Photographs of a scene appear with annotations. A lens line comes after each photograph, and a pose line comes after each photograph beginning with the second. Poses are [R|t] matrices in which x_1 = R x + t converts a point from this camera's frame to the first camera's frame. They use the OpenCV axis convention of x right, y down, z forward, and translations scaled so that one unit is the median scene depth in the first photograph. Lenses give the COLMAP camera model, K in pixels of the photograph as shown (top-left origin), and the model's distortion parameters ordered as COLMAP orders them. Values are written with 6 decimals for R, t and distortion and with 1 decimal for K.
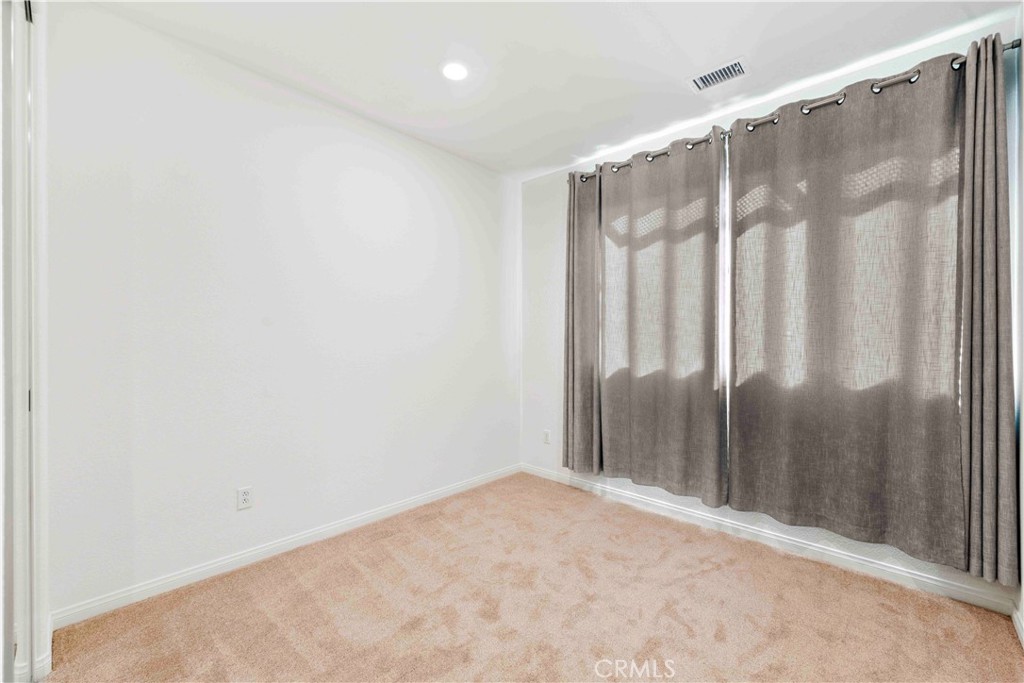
lens RADIAL K [[421.3, 0, 510.6], [0, 421.3, 340.5], [0, 0, 1]] dist [-0.000758, -0.000937]
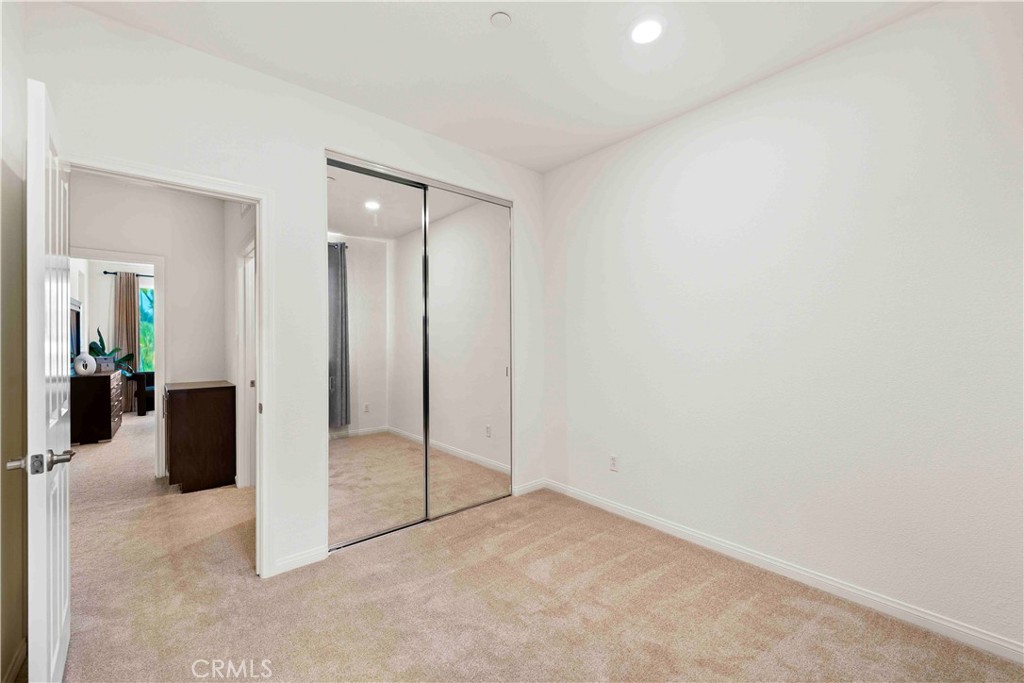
lens RADIAL K [[421.3, 0, 511.5], [0, 421.3, 343.0], [0, 0, 1]] dist [-0.000758, -0.000937]
pose [[-0.105737, 0.001710, -0.994393, 0.702134], [-0.005082, 0.999985, 0.002260, -0.010164], [0.994381, 0.005292, -0.105726, 0.770572]]
